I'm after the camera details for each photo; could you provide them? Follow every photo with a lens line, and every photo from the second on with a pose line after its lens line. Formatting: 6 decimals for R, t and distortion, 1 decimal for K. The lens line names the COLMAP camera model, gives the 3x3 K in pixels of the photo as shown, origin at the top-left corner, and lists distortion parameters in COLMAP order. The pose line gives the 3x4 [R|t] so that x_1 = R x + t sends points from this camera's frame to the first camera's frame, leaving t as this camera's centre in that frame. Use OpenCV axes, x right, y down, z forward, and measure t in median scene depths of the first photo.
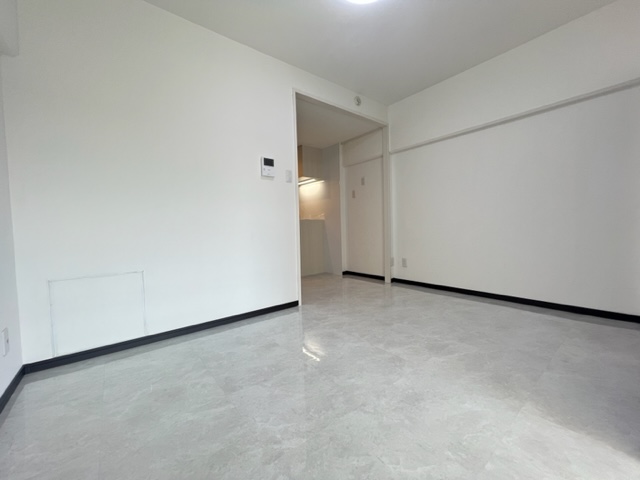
lens RADIAL K [[256.0, 0, 320.0], [0, 256.0, 240.0], [0, 0, 1]] dist [0.002647, 0.000126]
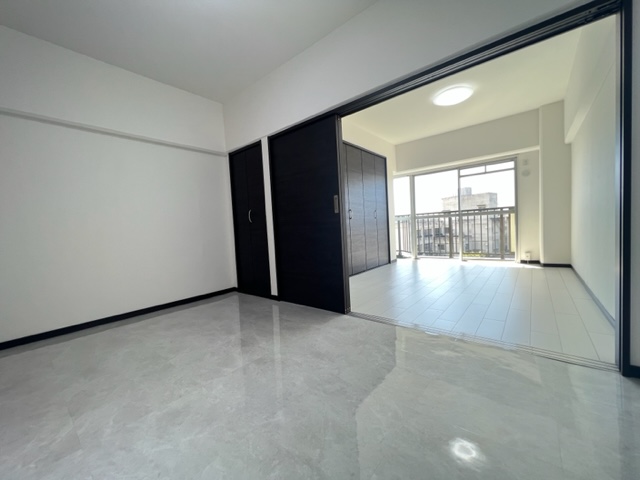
lens RADIAL K [[256.5, 0, 320.0], [0, 256.5, 240.0], [0, 0, 1]] dist [-0.000869, 0.000531]
pose [[-0.187078, -0.008344, 0.982310, -0.648585], [0.104278, 0.994145, 0.028304, -0.016586], [-0.976795, 0.107729, -0.185113, 0.783889]]
